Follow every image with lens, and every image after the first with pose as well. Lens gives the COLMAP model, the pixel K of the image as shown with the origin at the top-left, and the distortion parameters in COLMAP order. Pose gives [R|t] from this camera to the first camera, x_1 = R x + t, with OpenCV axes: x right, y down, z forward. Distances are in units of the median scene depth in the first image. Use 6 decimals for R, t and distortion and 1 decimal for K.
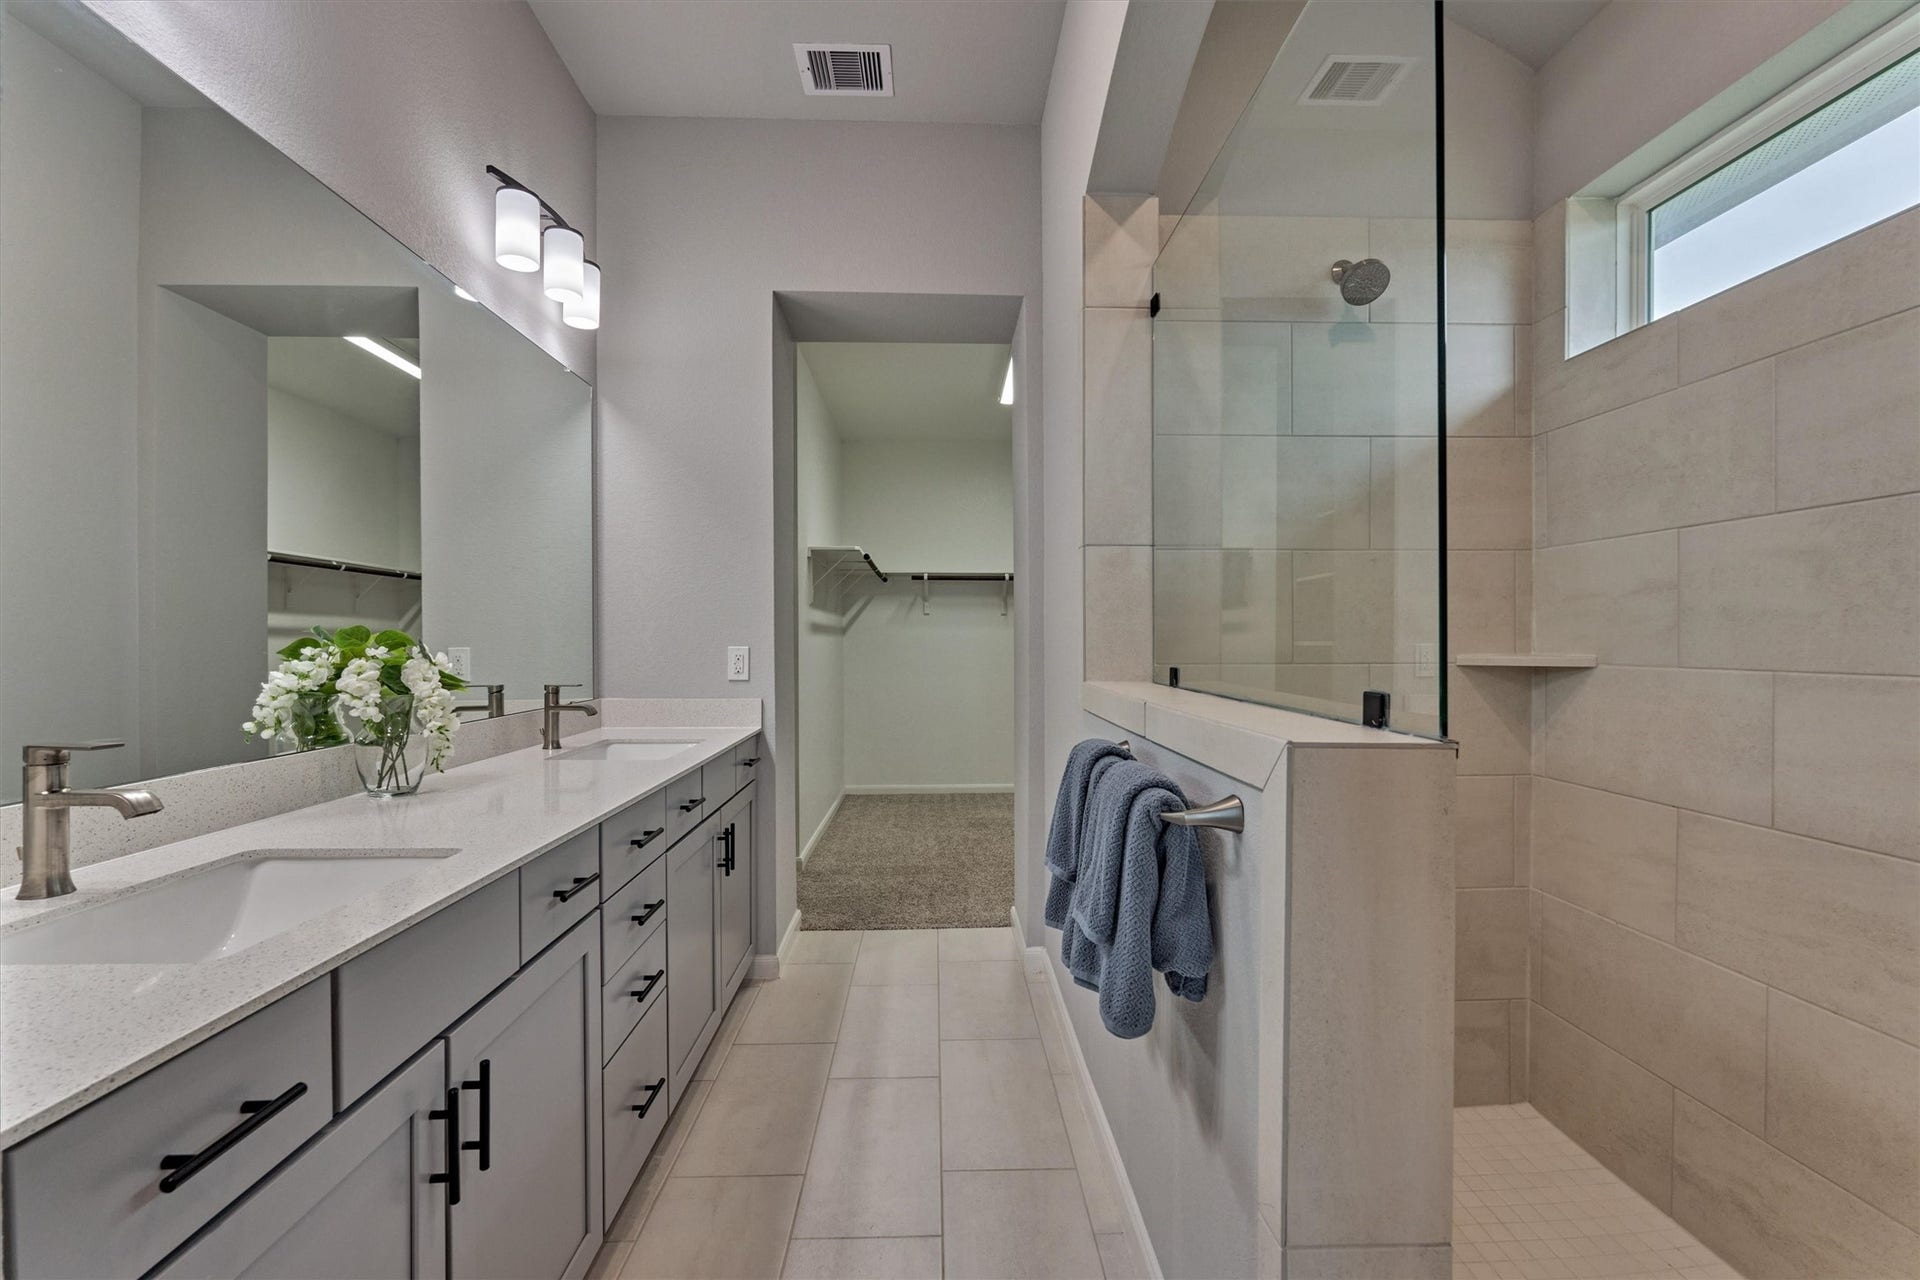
lens RADIAL K [[834.6, 0, 958.7], [0, 834.6, 640.8], [0, 0, 1]] dist [0.002825, -0.000793]
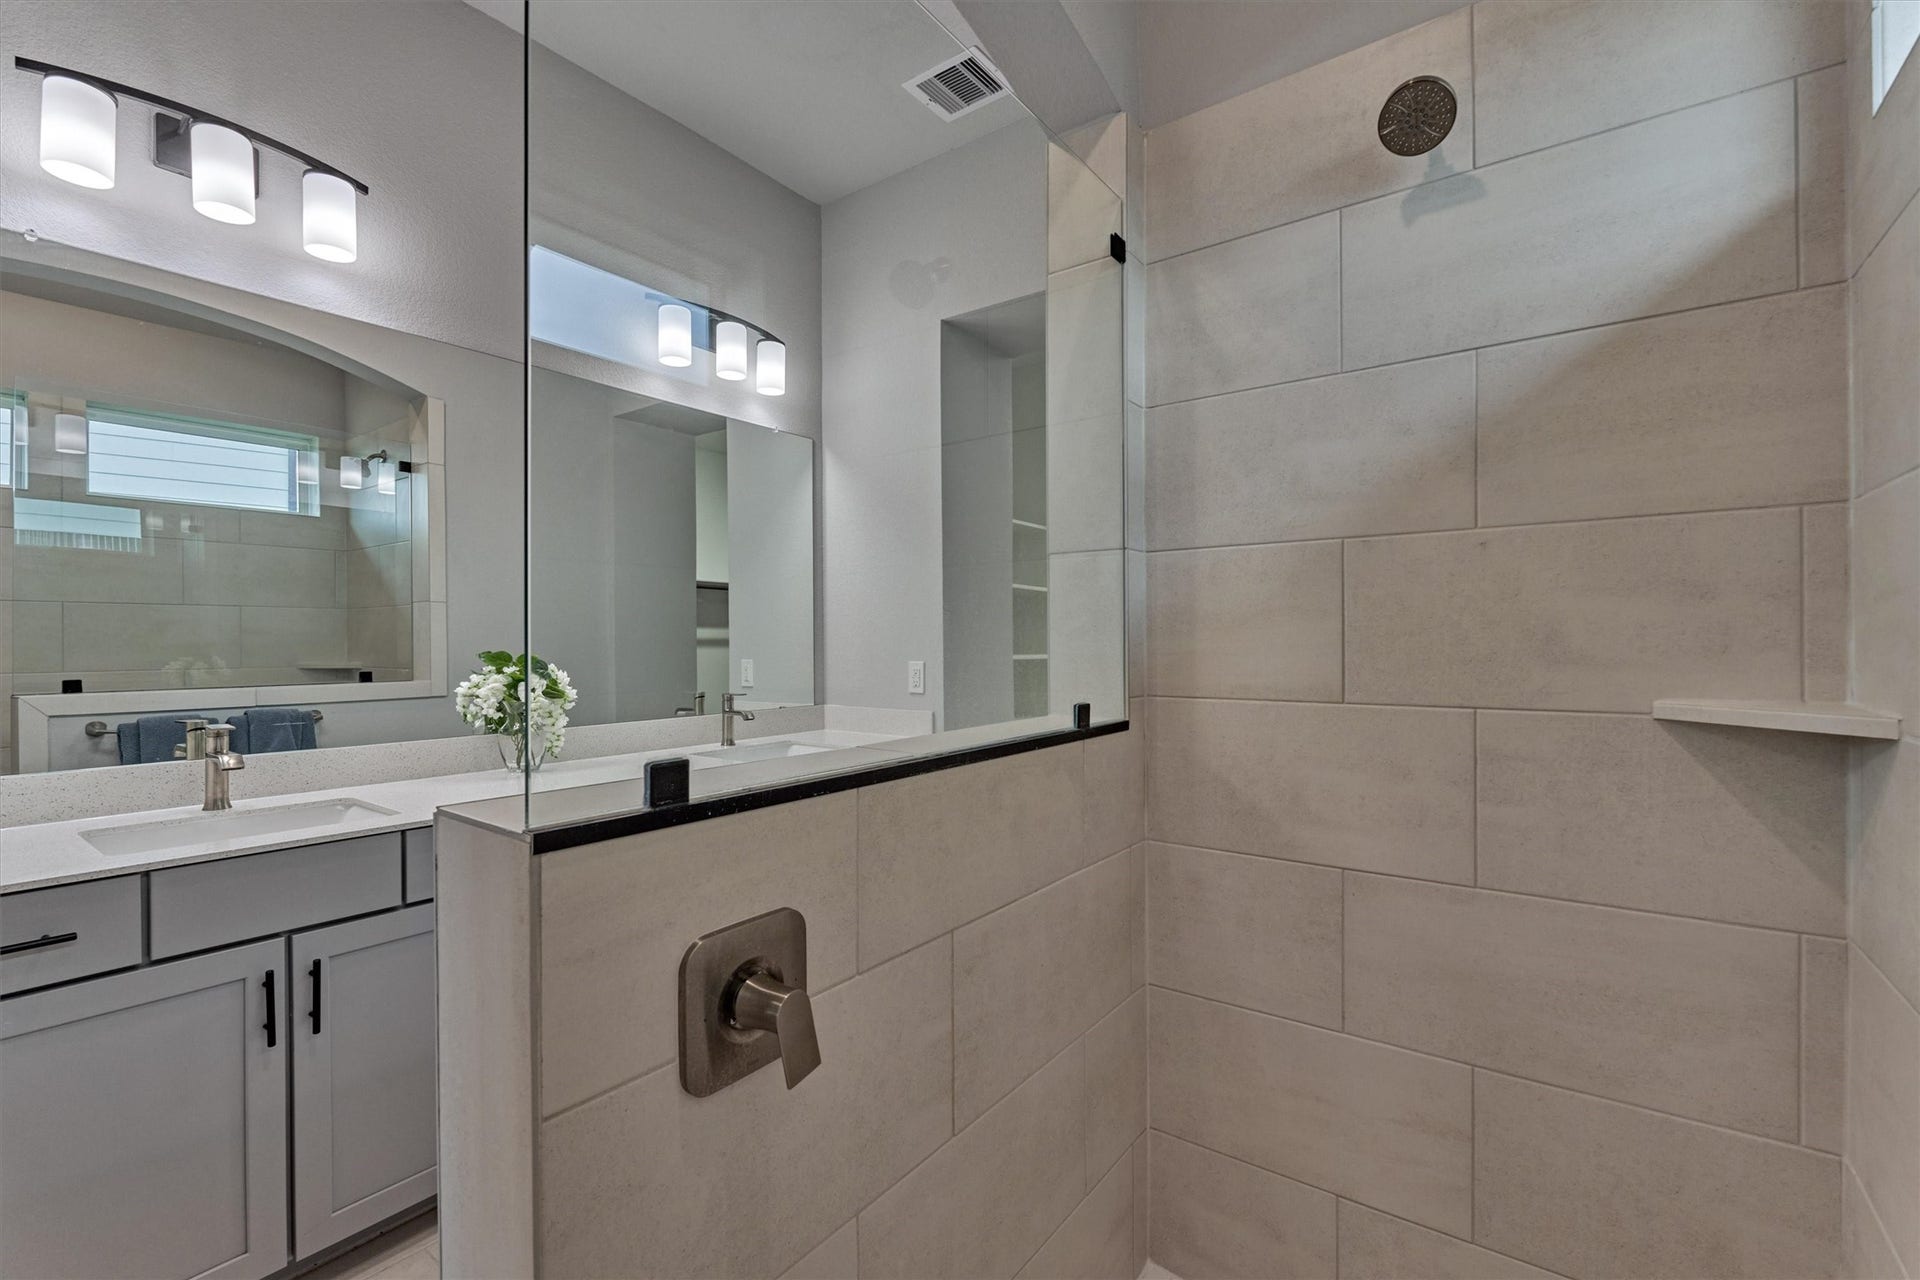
lens RADIAL K [[834.6, 0, 959.8], [0, 834.6, 641.8], [0, 0, 1]] dist [0.002825, -0.000793]
pose [[0.782773, -0.002174, -0.622304, 0.579755], [0.002940, 0.999996, 0.000204, -0.024147], [0.622301, -0.001989, 0.782776, 0.261710]]
